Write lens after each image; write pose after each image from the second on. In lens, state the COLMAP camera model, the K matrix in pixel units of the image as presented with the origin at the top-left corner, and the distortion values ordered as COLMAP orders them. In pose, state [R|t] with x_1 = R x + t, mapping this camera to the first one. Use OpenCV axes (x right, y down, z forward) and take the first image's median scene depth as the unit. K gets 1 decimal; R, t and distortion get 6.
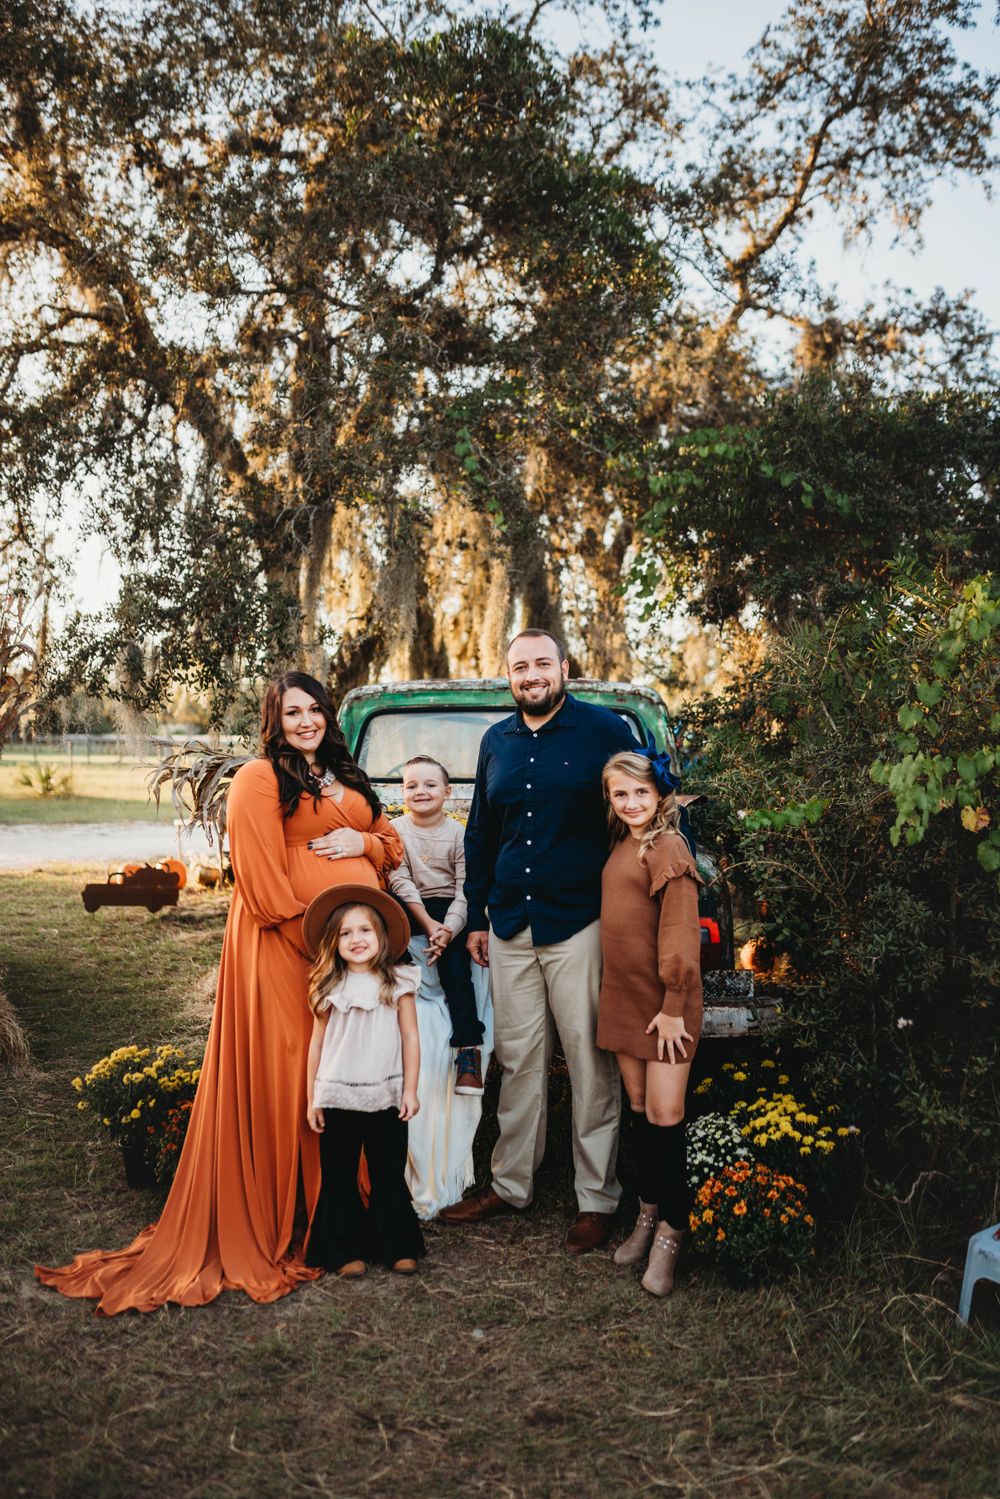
lens RADIAL K [[1496.9, 0, 500.0], [0, 1496.9, 749.5], [0, 0, 1]] dist [-0.066503, 0.109830]
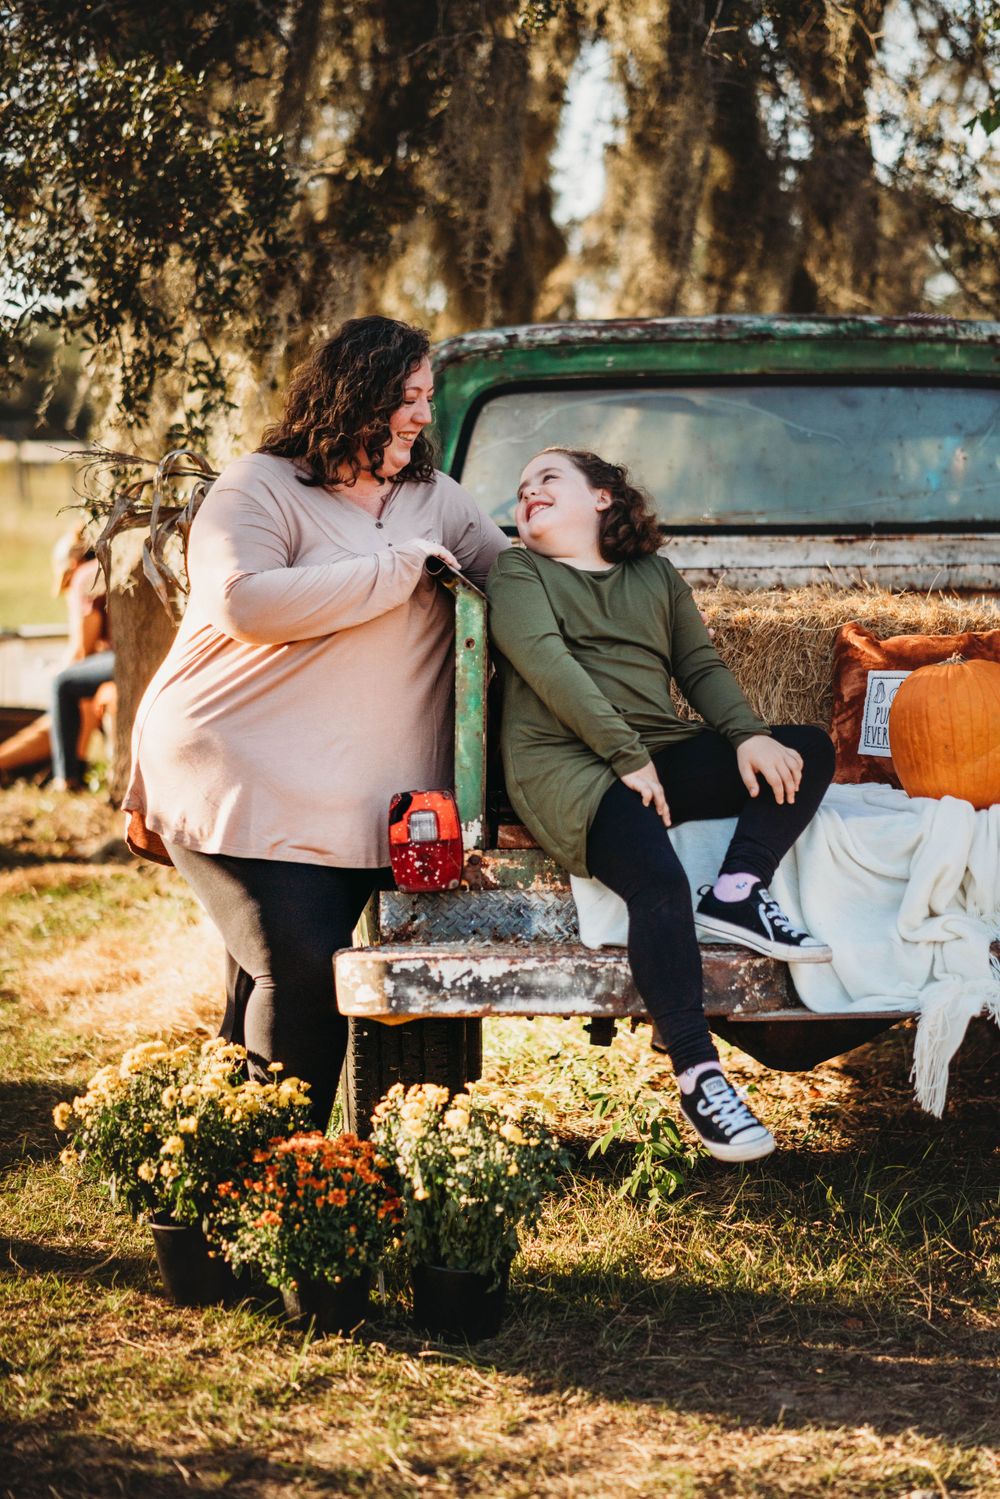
lens RADIAL K [[3682.5, 0, 500.0], [0, 3682.5, 749.5], [0, 0, 1]] dist [-0.001107, 0.110773]
pose [[0.999679, -0.012501, 0.022021, -0.110112], [0.010852, 0.997237, 0.073487, 0.003674], [-0.022879, -0.073224, 0.997053, -0.191474]]
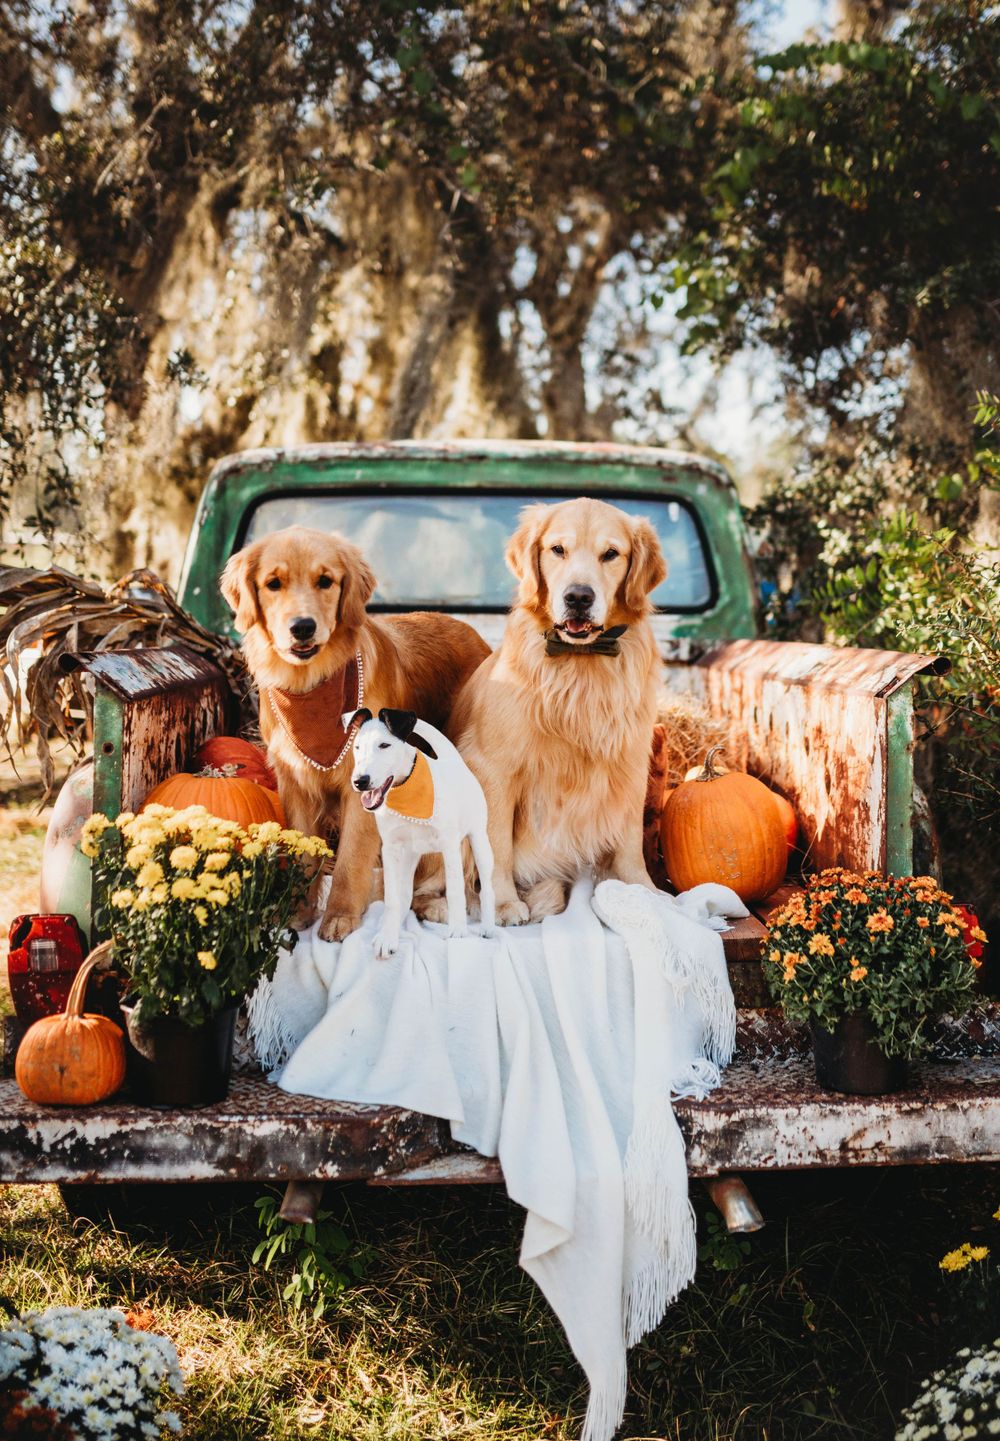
lens RADIAL K [[1661.6, 0, 559.6], [0, 1661.6, 614.2], [0, 0, 1]] dist [-0.055765, 0.080556]
pose [[0.994747, 0.004473, 0.102268, -0.033478], [-0.007977, 0.999394, 0.033881, -0.000290], [-0.102055, -0.034519, 0.994180, 0.326511]]
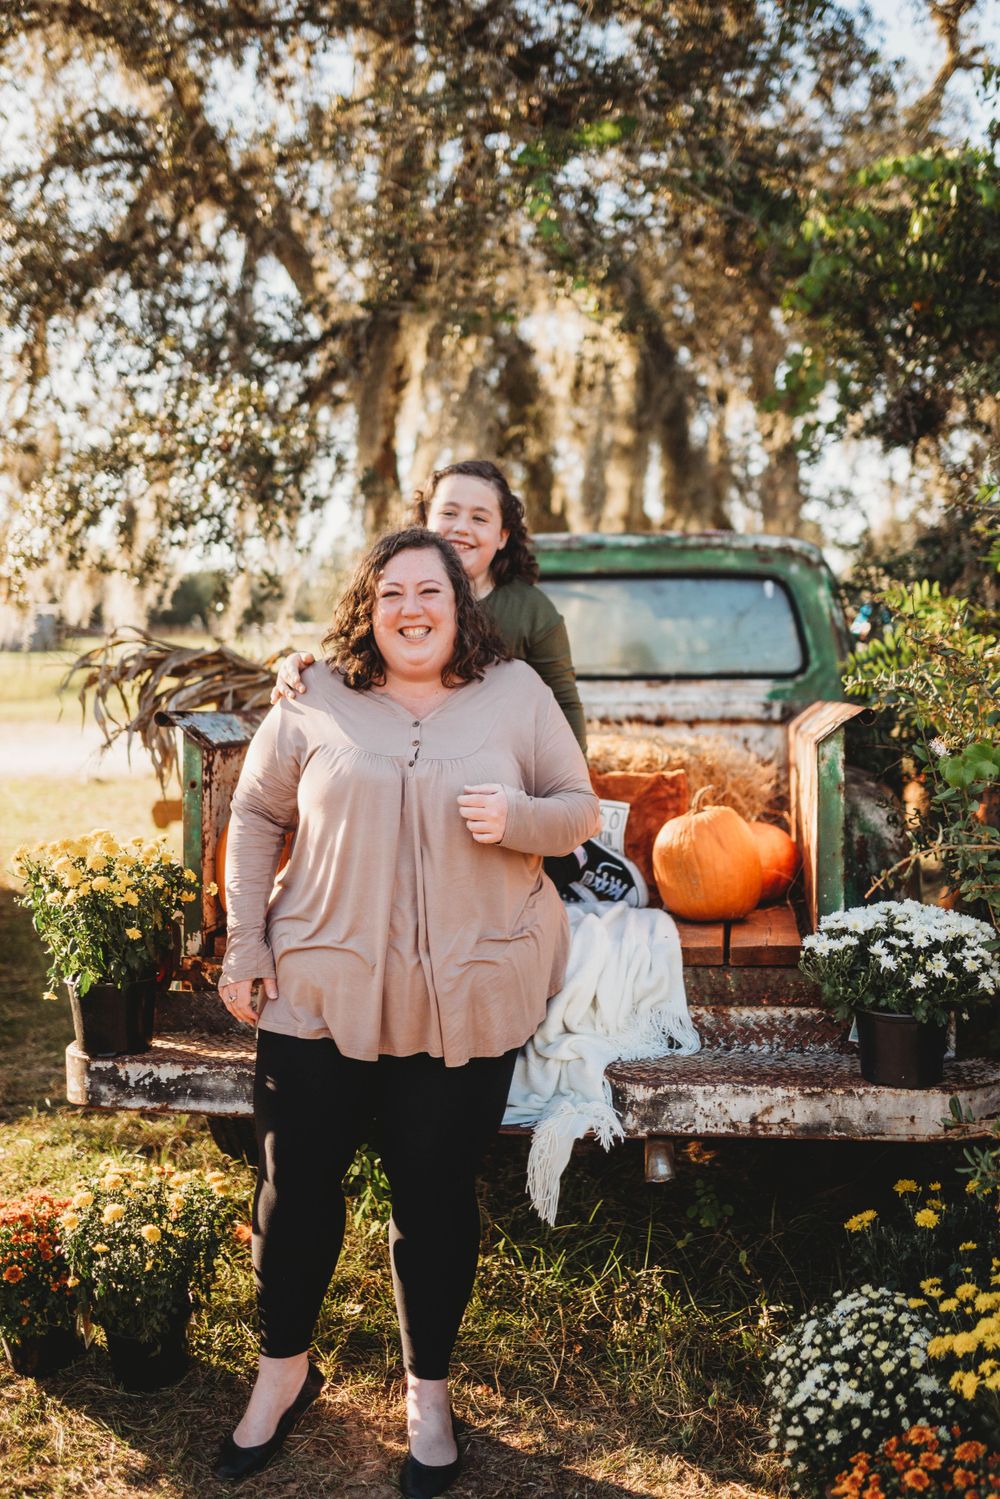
lens RADIAL K [[1505.6, 0, 467.9], [0, 1505.6, 732.7], [0, 0, 1]] dist [-0.075365, 0.091217]
pose [[0.988378, -0.003593, -0.151976, 0.050448], [0.013067, 0.998028, 0.061390, 0.002422], [0.151456, -0.062663, 0.986476, 0.287744]]
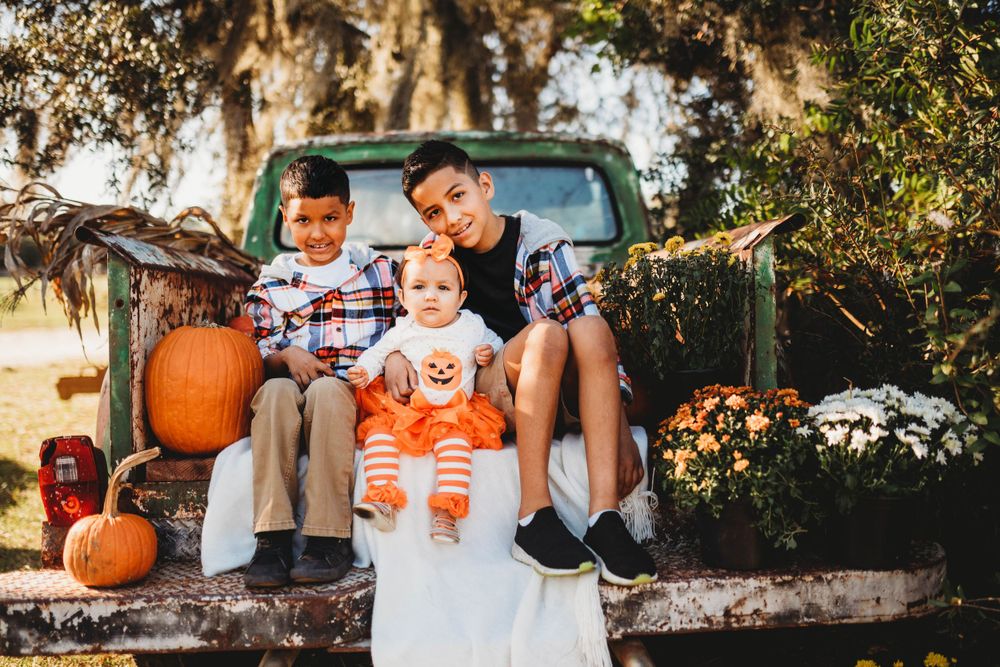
lens RADIAL K [[998.6, 0, 507.1], [0, 998.6, 332.3], [0, 0, 1]] dist [-0.066503, 0.109830]
pose [[0.997120, -0.024026, 0.071935, -0.008481], [0.019979, 0.998205, 0.056468, 0.038525], [-0.073163, -0.054868, 0.995810, 0.425005]]
